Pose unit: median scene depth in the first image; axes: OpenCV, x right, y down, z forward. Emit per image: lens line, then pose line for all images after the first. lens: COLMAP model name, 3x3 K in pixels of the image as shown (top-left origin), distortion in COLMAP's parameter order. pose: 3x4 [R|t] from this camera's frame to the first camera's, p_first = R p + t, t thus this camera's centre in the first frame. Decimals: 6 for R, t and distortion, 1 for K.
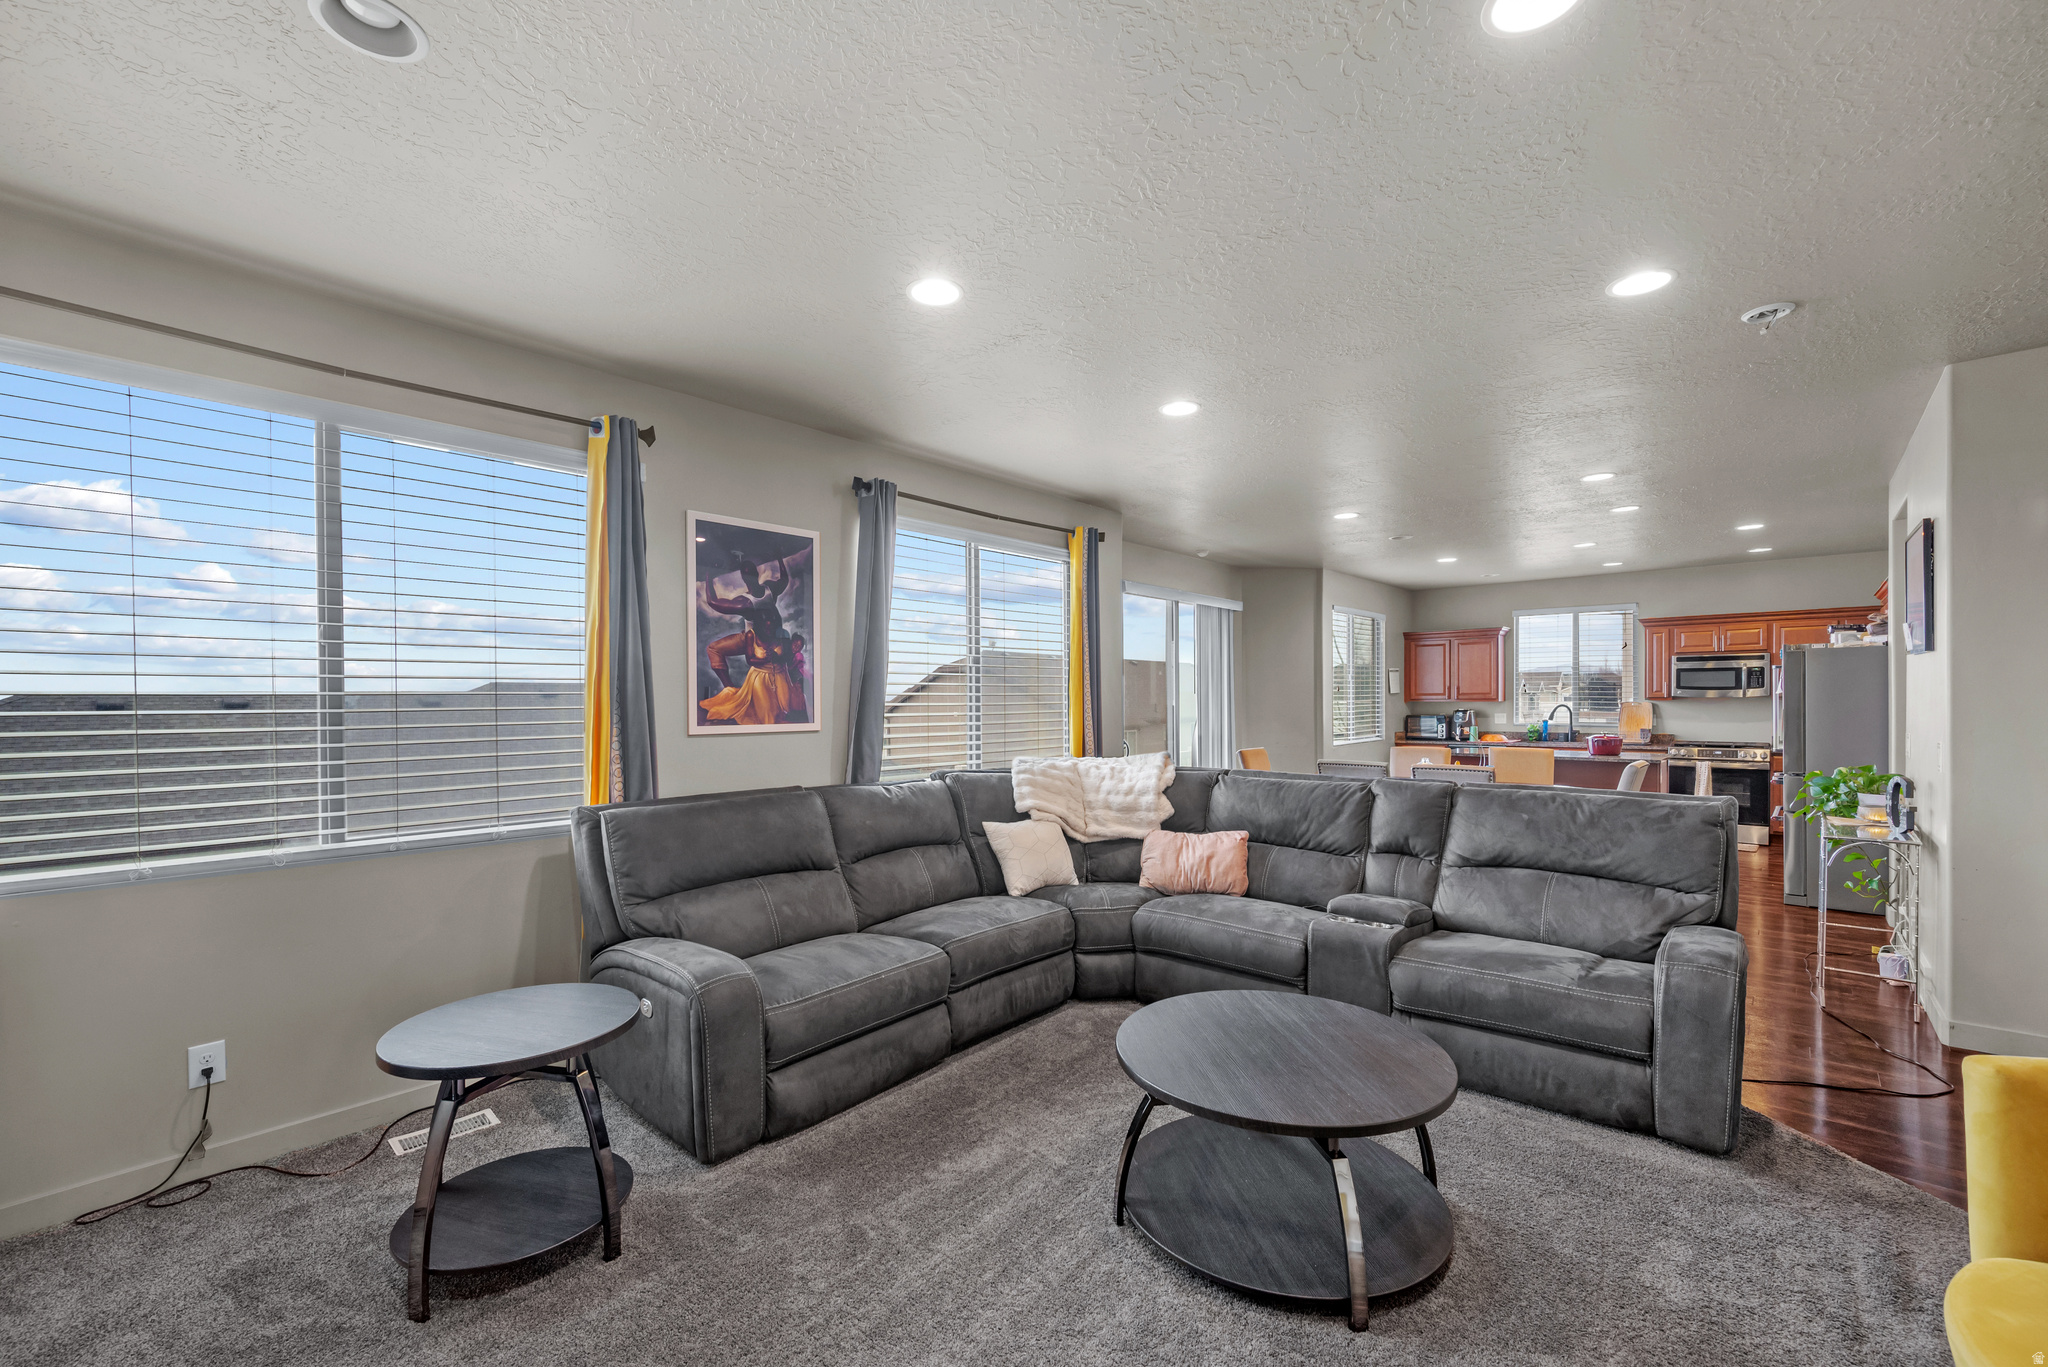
lens RADIAL K [[845.6, 0, 1031.8], [0, 845.6, 711.5], [0, 0, 1]] dist [0.001946, 0.000062]
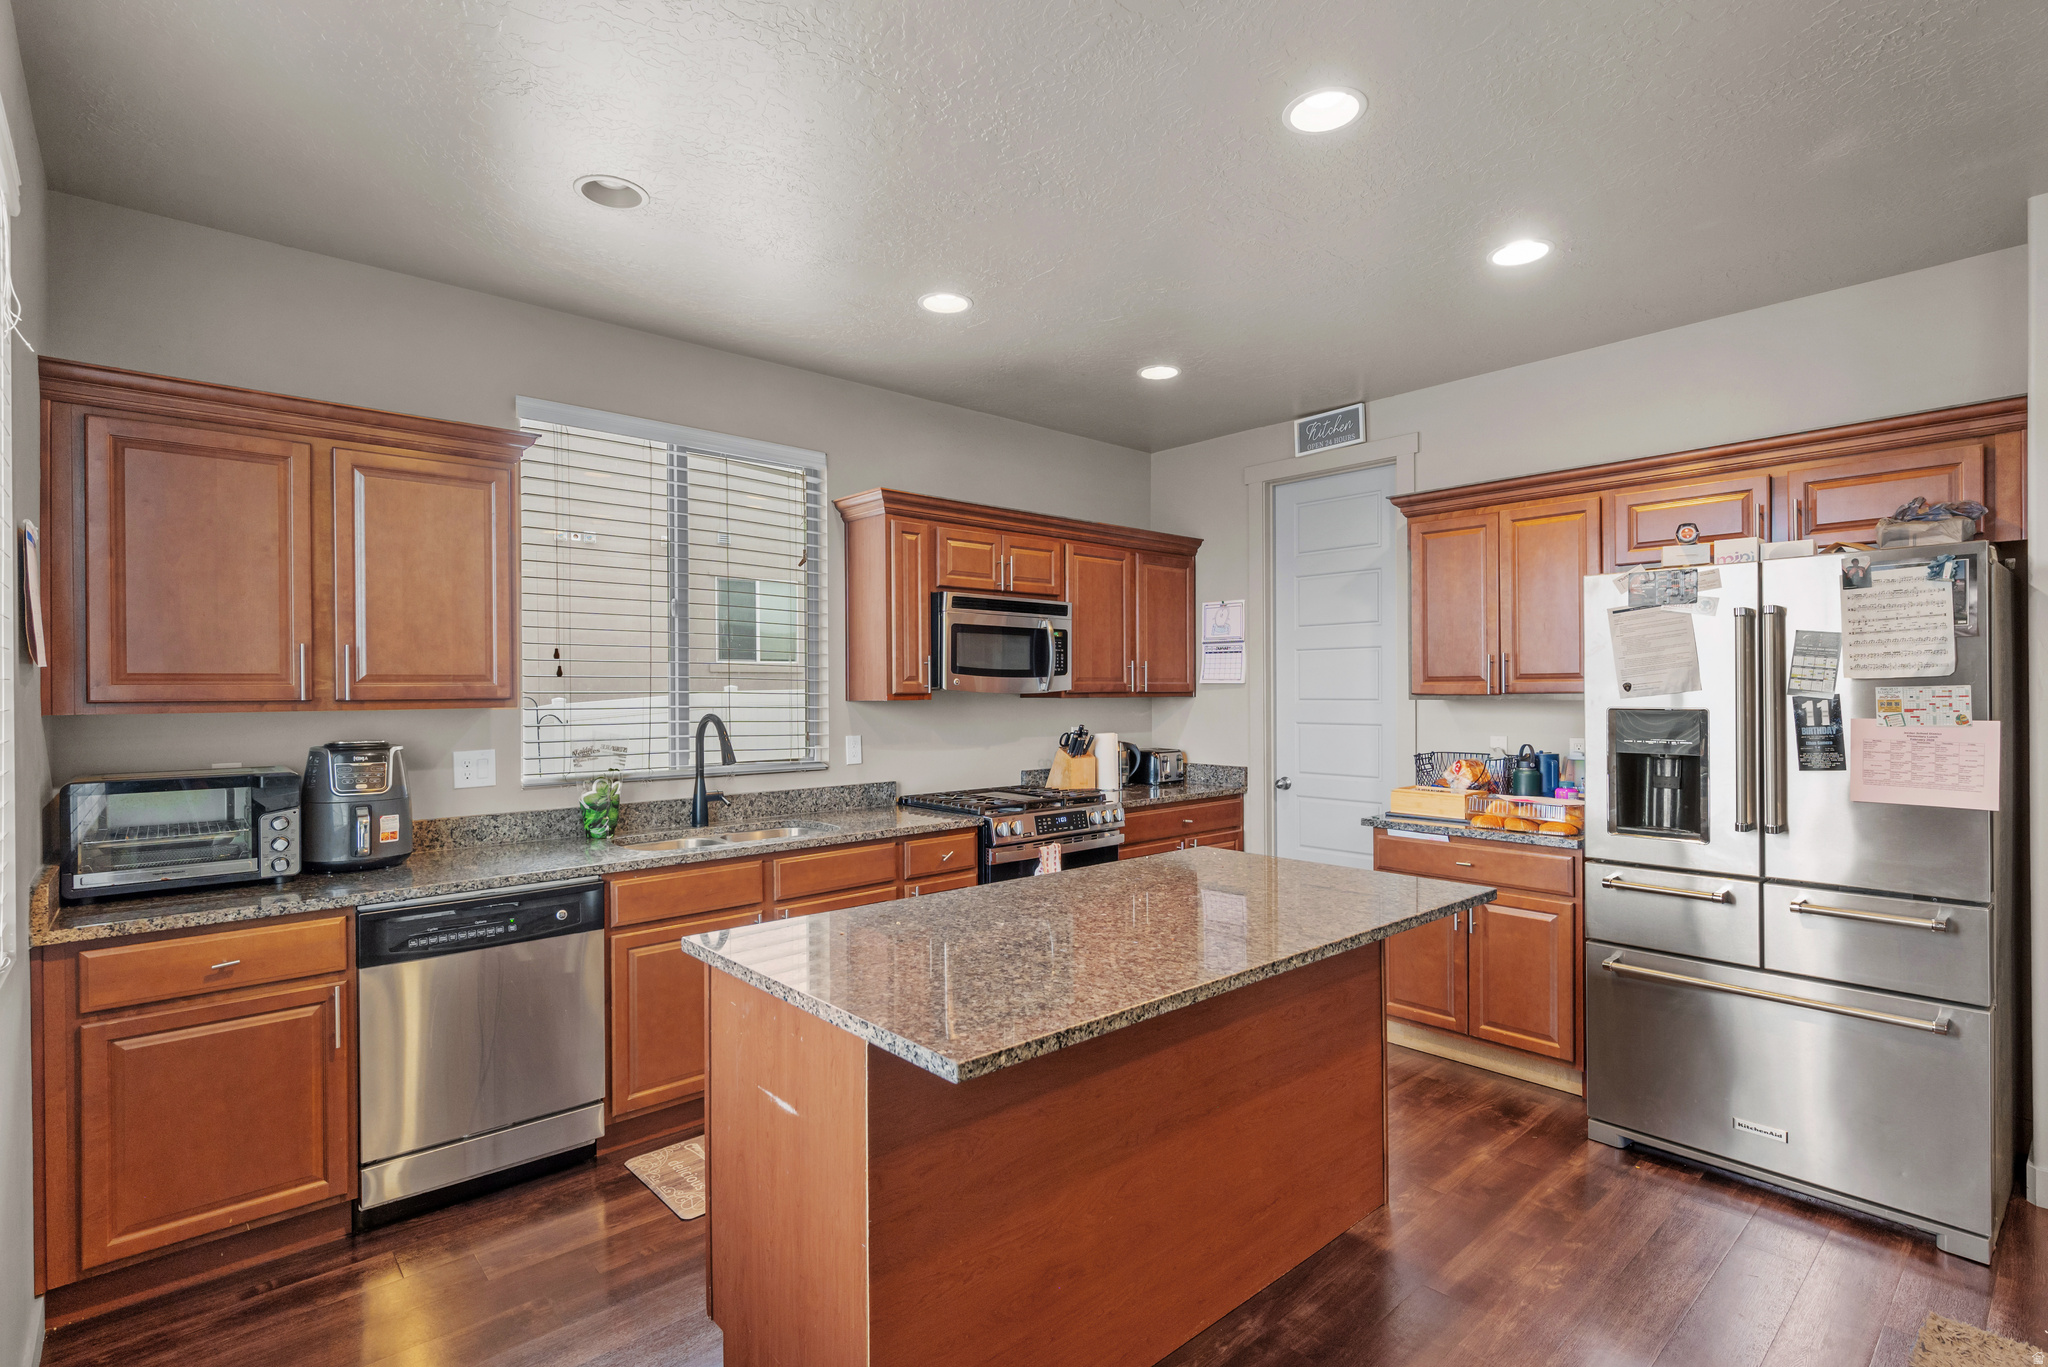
lens RADIAL K [[965.1, 0, 1024.0], [0, 965.1, 683.5], [0, 0, 1]] dist [-0.001198, 0.000081]
pose [[0.097081, 0.012288, 0.995201, 0.342851], [0.017458, 0.999749, -0.014047, -0.016442], [-0.995123, 0.018738, 0.096842, 1.063231]]
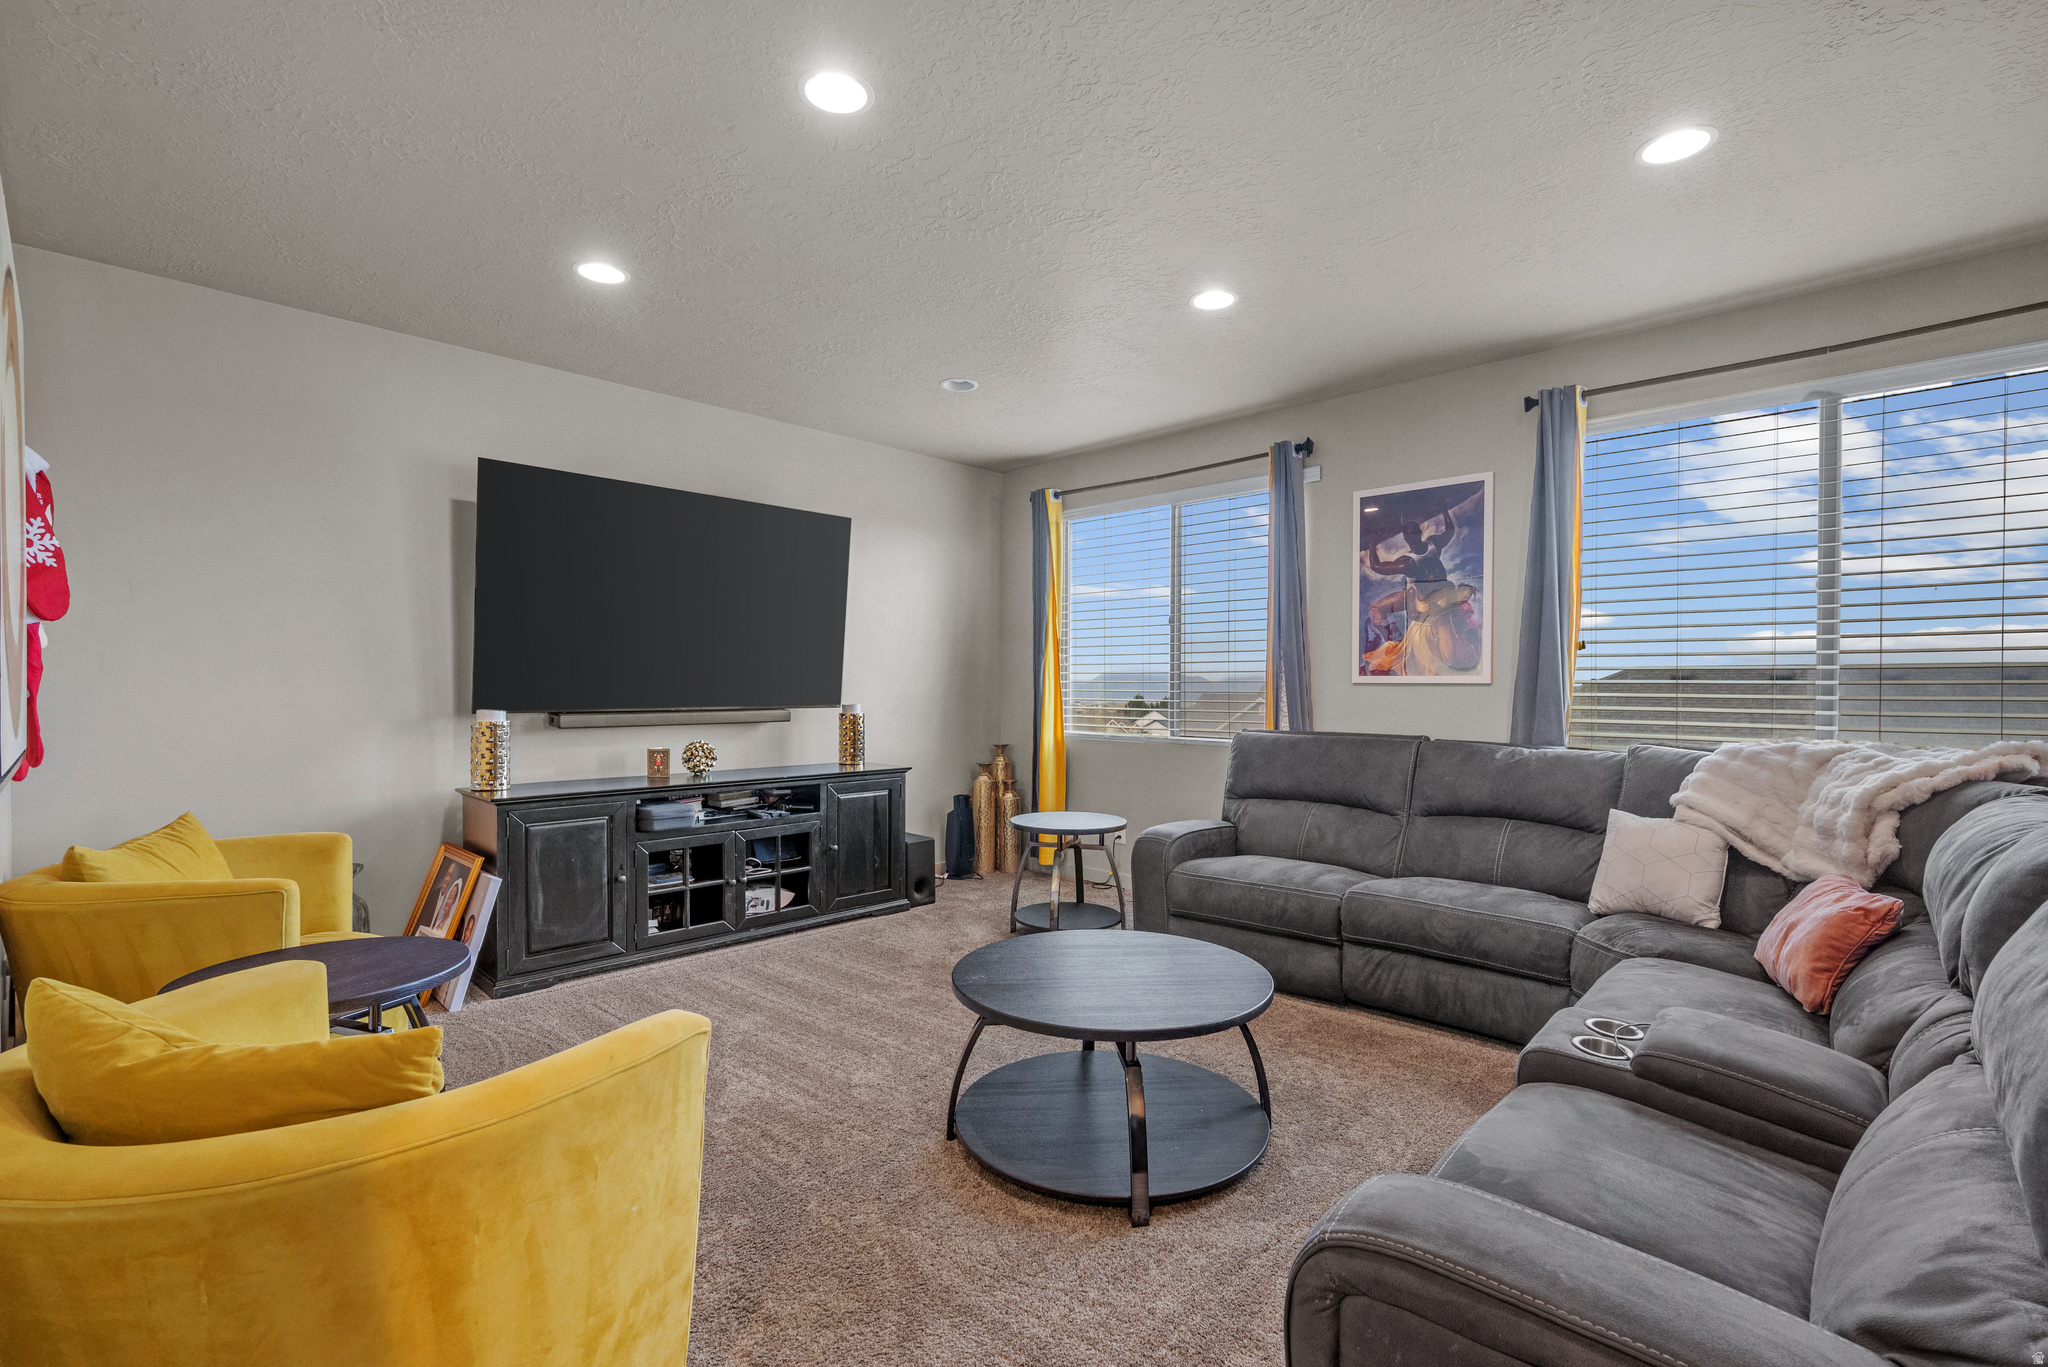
lens RADIAL K [[914.4, 0, 1027.3], [0, 914.4, 694.9], [0, 0, 1]] dist [-0.000353, 0.000019]
pose [[-0.032921, 0.014455, -0.999353, 0.442247], [-0.018358, 0.999718, 0.015065, 0.016499], [0.999289, 0.018843, -0.032646, 0.297036]]
